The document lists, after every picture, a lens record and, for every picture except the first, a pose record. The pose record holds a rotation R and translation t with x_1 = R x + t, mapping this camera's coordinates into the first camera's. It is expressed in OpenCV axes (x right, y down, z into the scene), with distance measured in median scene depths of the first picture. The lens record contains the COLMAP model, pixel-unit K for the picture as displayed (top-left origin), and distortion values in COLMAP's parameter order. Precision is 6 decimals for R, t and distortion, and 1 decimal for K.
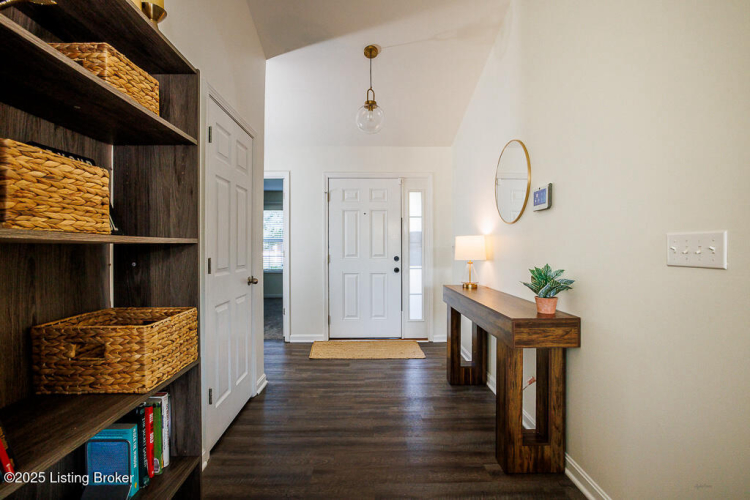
lens RADIAL K [[363.2, 0, 375.0], [0, 363.2, 250.0], [0, 0, 1]] dist [-0.024024, 0.000037]
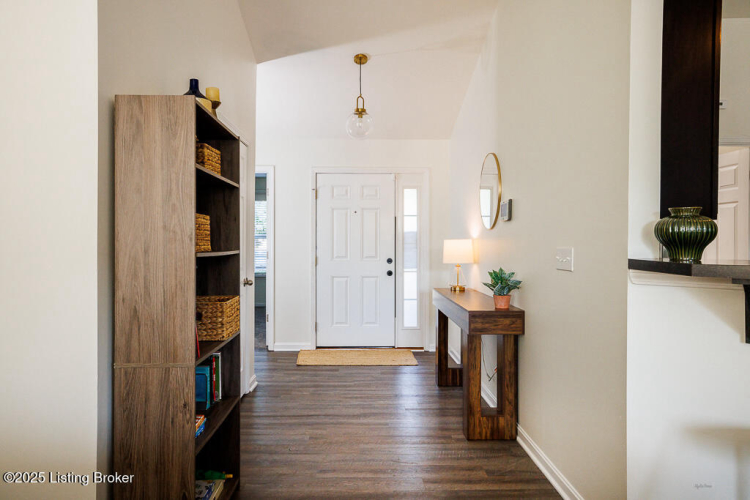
lens RADIAL K [[515.4, 0, 375.0], [0, 515.4, 250.0], [0, 0, 1]] dist [0.001306, 0.000057]
pose [[0.999989, 0.003822, 0.002871, 0.027589], [-0.003845, 0.999961, 0.008005, -0.021303], [-0.002840, -0.008016, 0.999964, -0.474084]]
